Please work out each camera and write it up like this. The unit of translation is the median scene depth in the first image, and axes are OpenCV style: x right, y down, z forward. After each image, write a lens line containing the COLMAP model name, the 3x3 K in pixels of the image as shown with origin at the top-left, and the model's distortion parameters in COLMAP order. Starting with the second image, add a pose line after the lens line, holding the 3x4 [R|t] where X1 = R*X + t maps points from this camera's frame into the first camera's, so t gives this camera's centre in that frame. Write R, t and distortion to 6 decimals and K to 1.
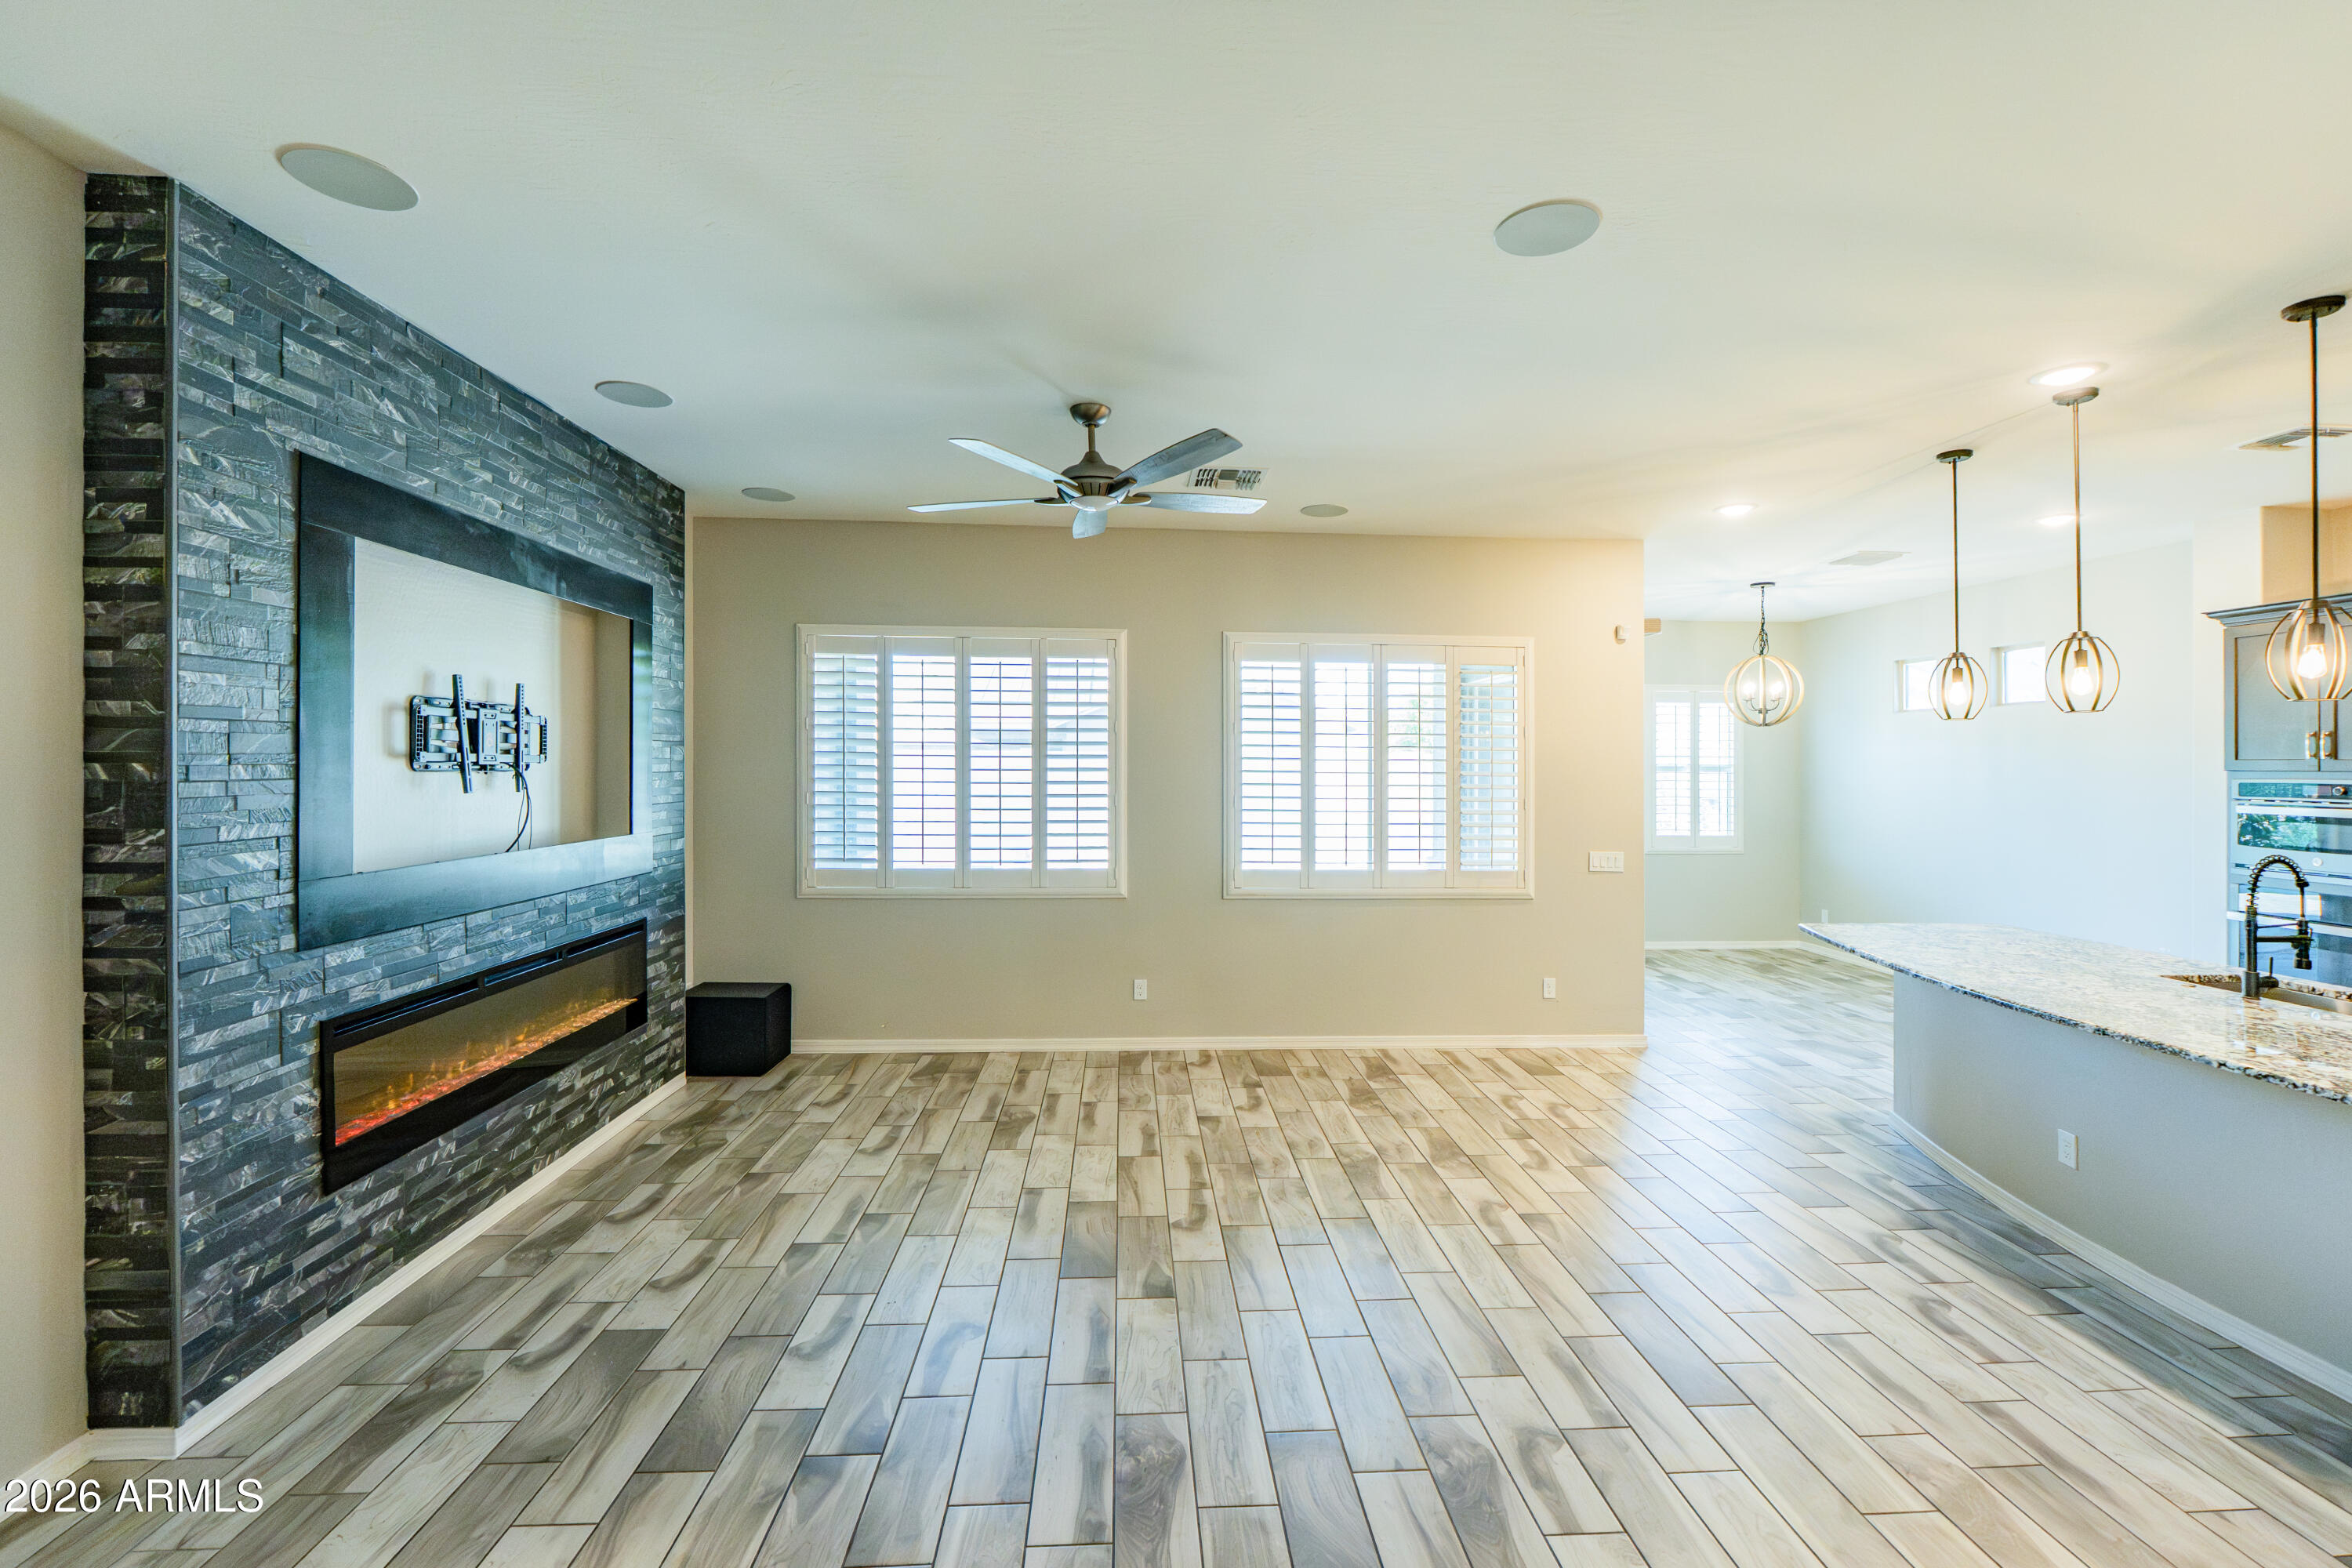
lens RADIAL K [[991.2, 0, 1186.5], [0, 991.2, 748.1], [0, 0, 1]] dist [-0.006778, 0.000926]
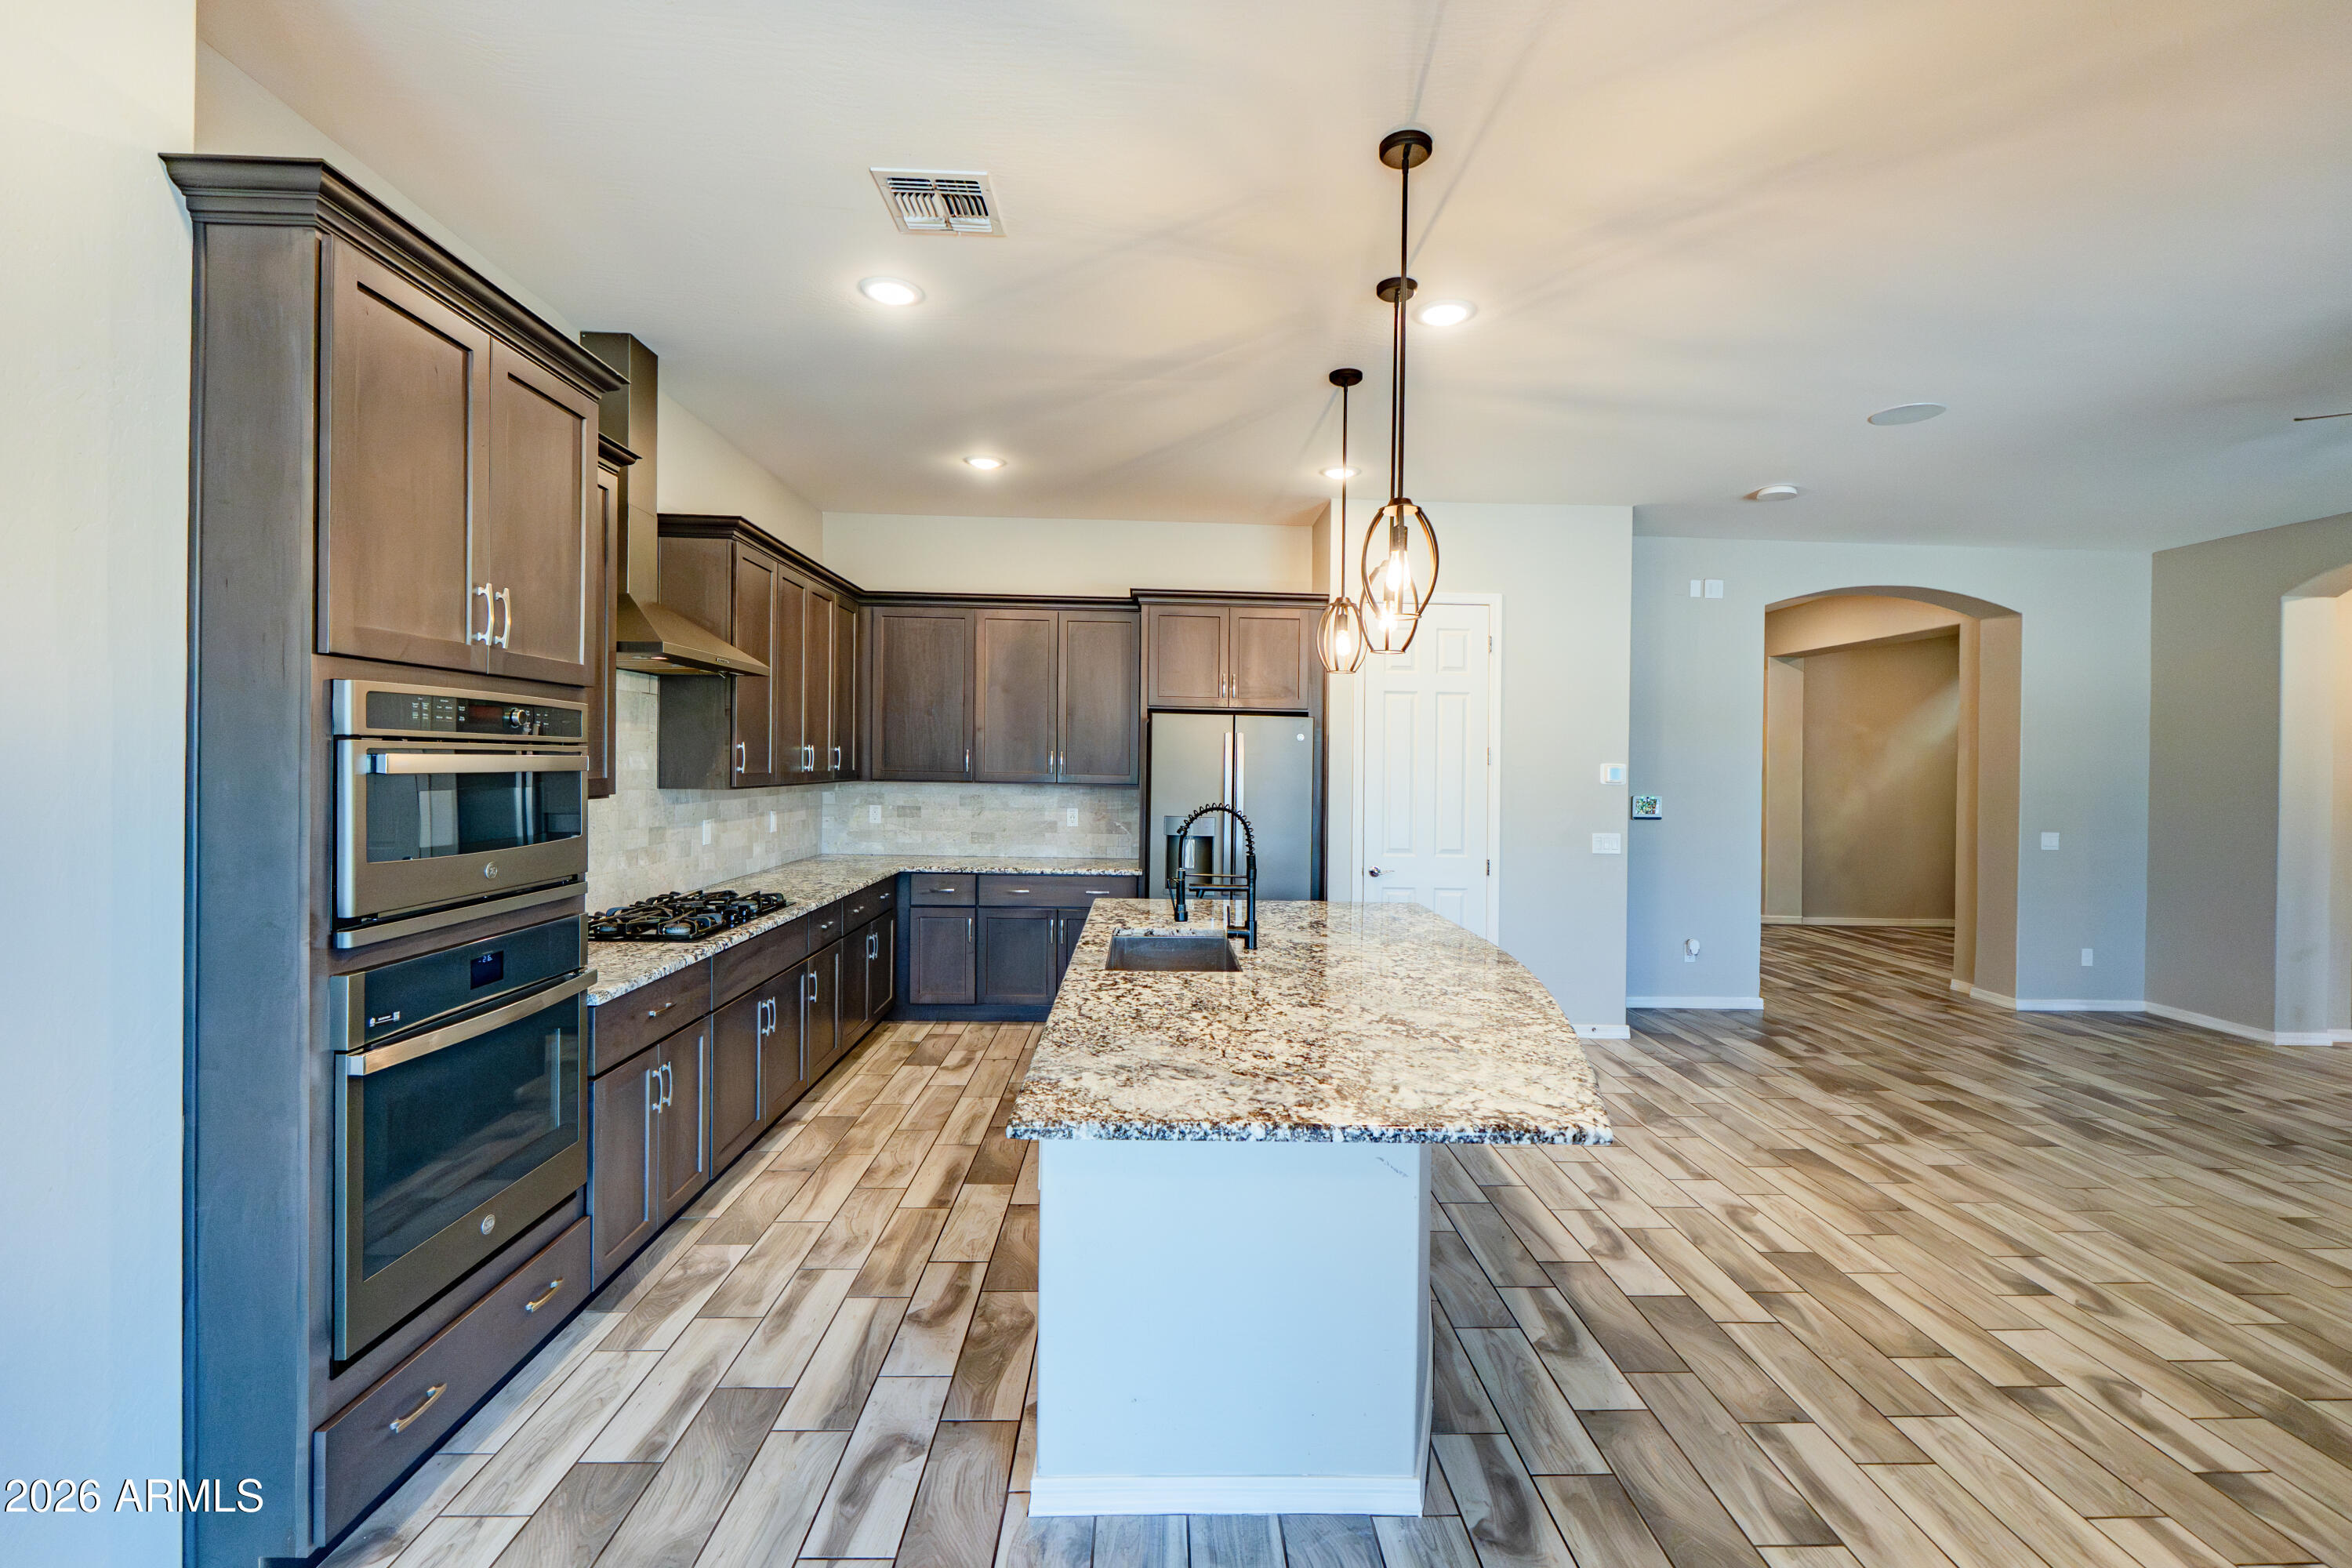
lens RADIAL K [[991.2, 0, 1178.9], [0, 991.2, 771.1], [0, 0, 1]] dist [-0.006778, 0.000926]
pose [[-0.999026, -0.024524, 0.036686, 0.955484], [-0.024888, 0.999645, -0.009510, 0.067486], [-0.036440, -0.010414, -0.999282, 1.705340]]
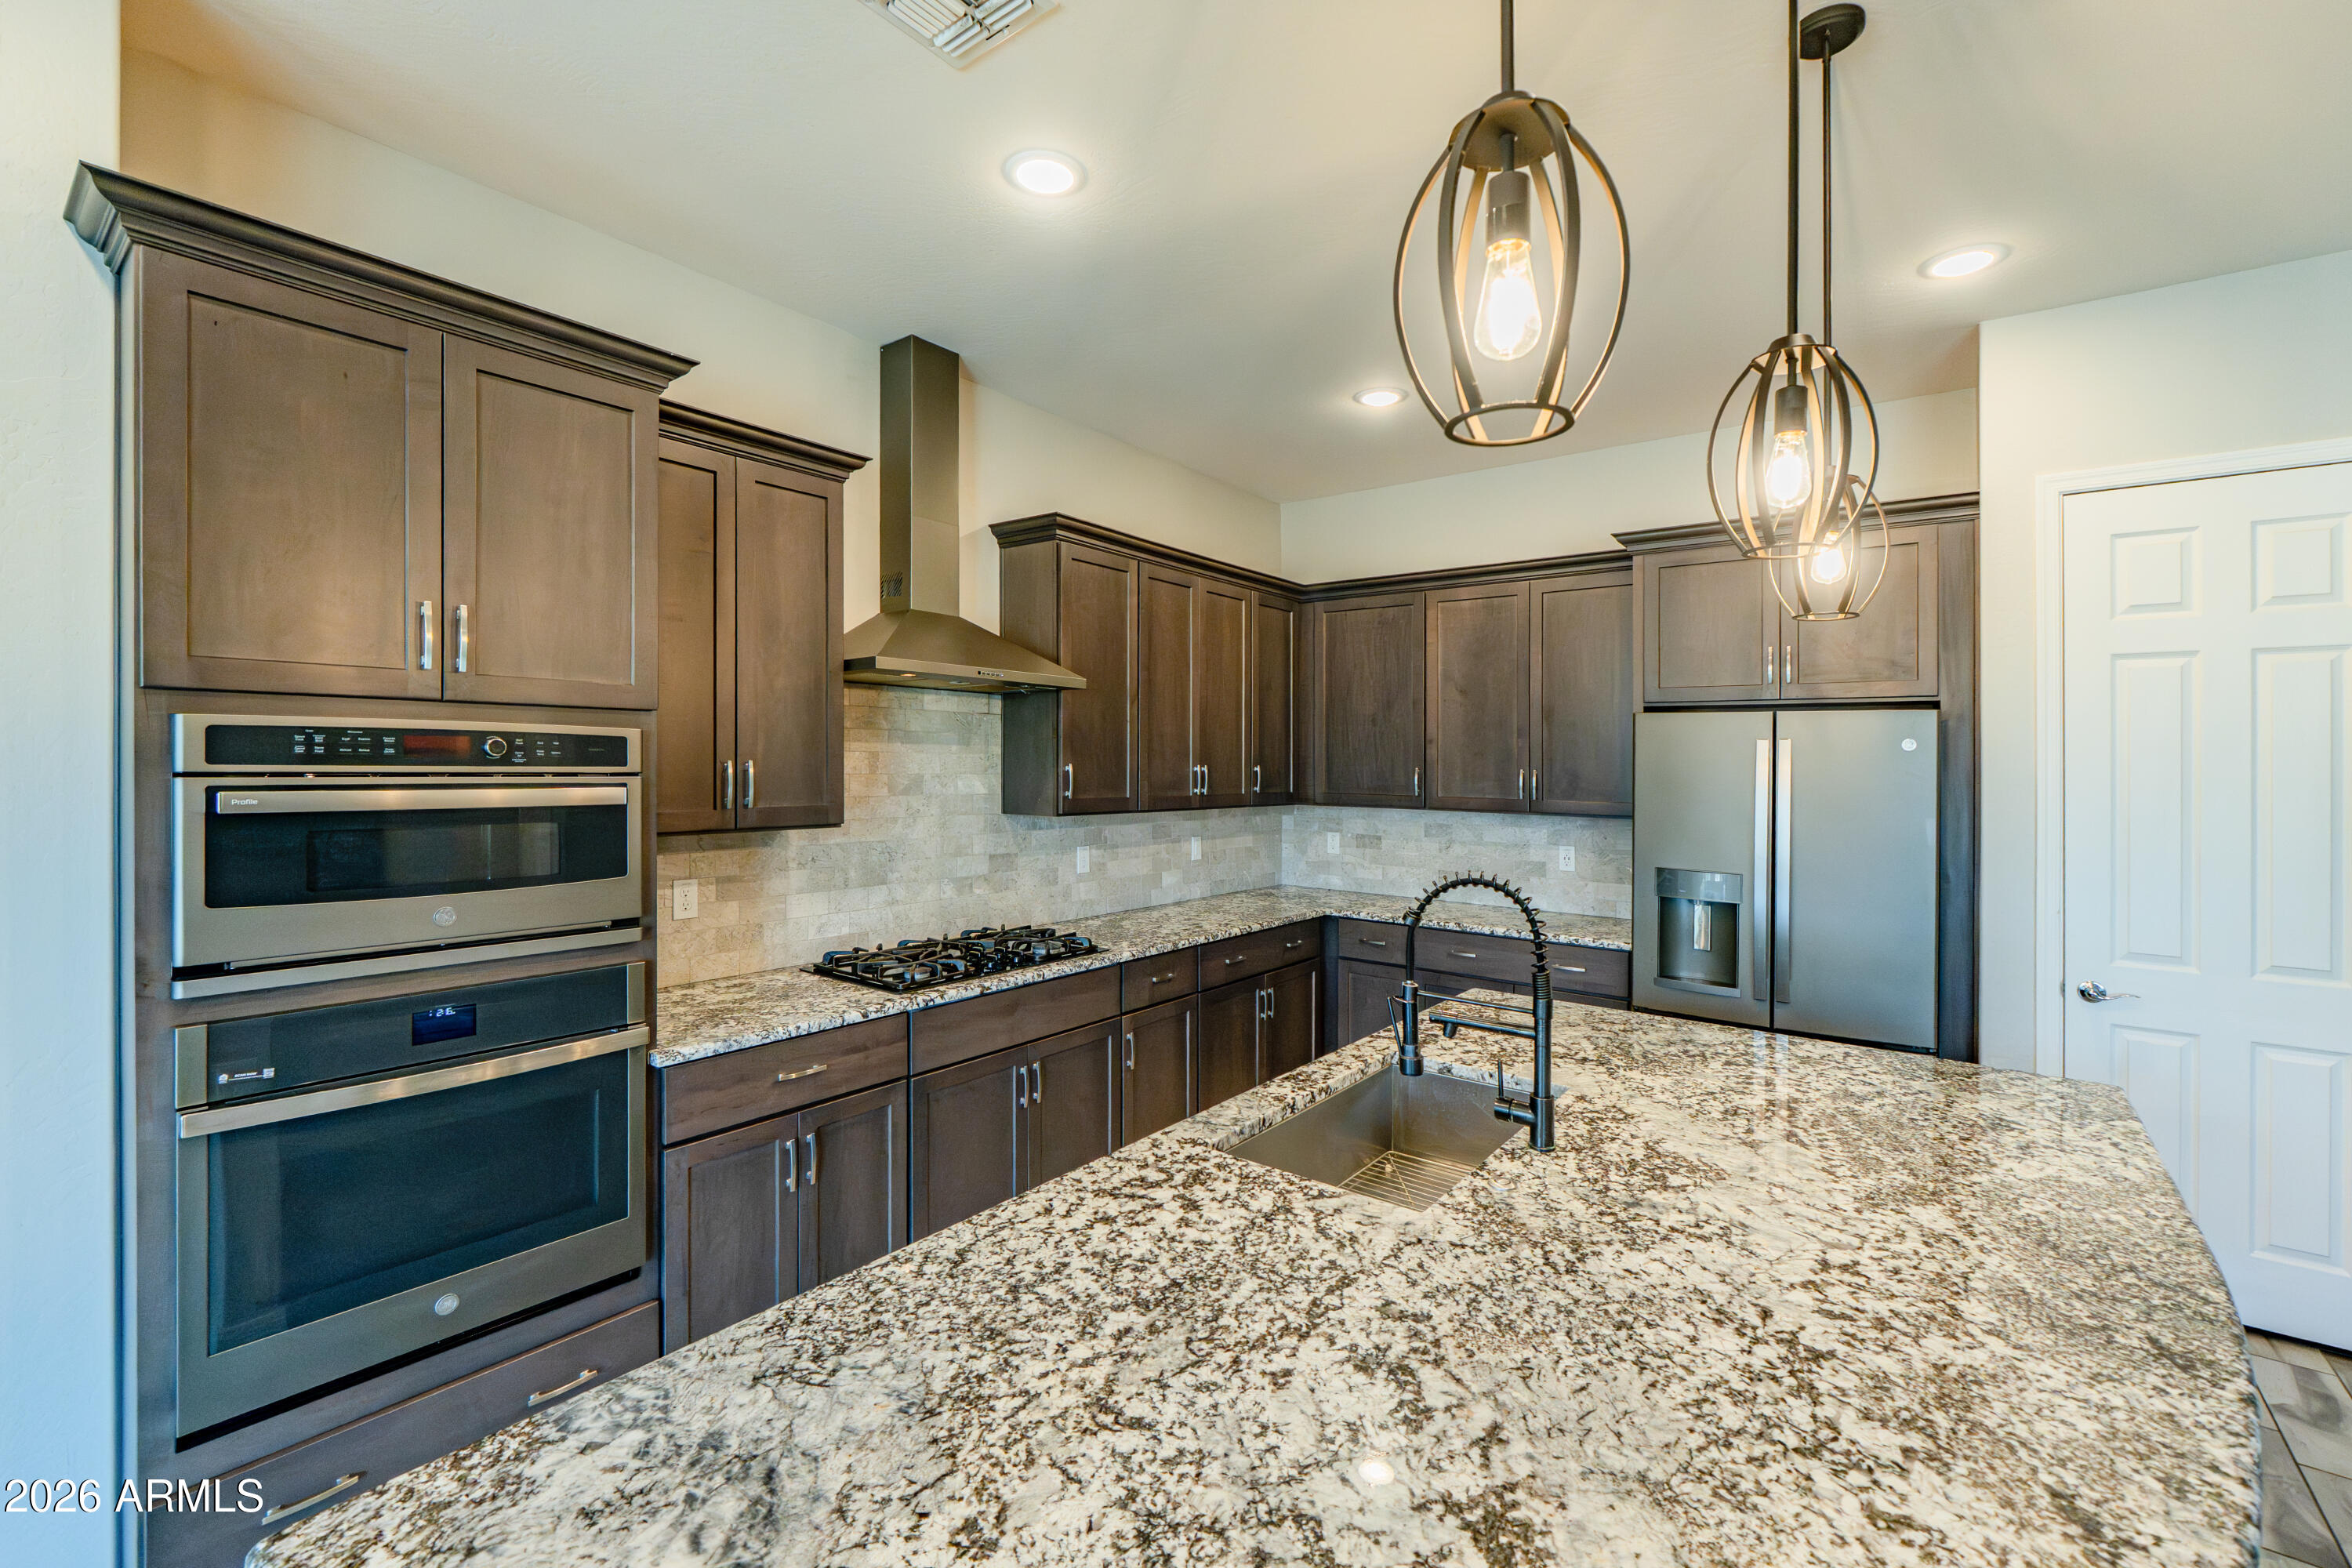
lens RADIAL K [[991.2, 0, 1184.3], [0, 991.2, 770.8], [0, 0, 1]] dist [-0.006778, 0.000926]
pose [[-0.749756, -0.021140, 0.661377, 0.743704], [-0.030165, 0.999542, -0.002247, 0.042883], [-0.661027, -0.021635, -0.750050, 1.294231]]
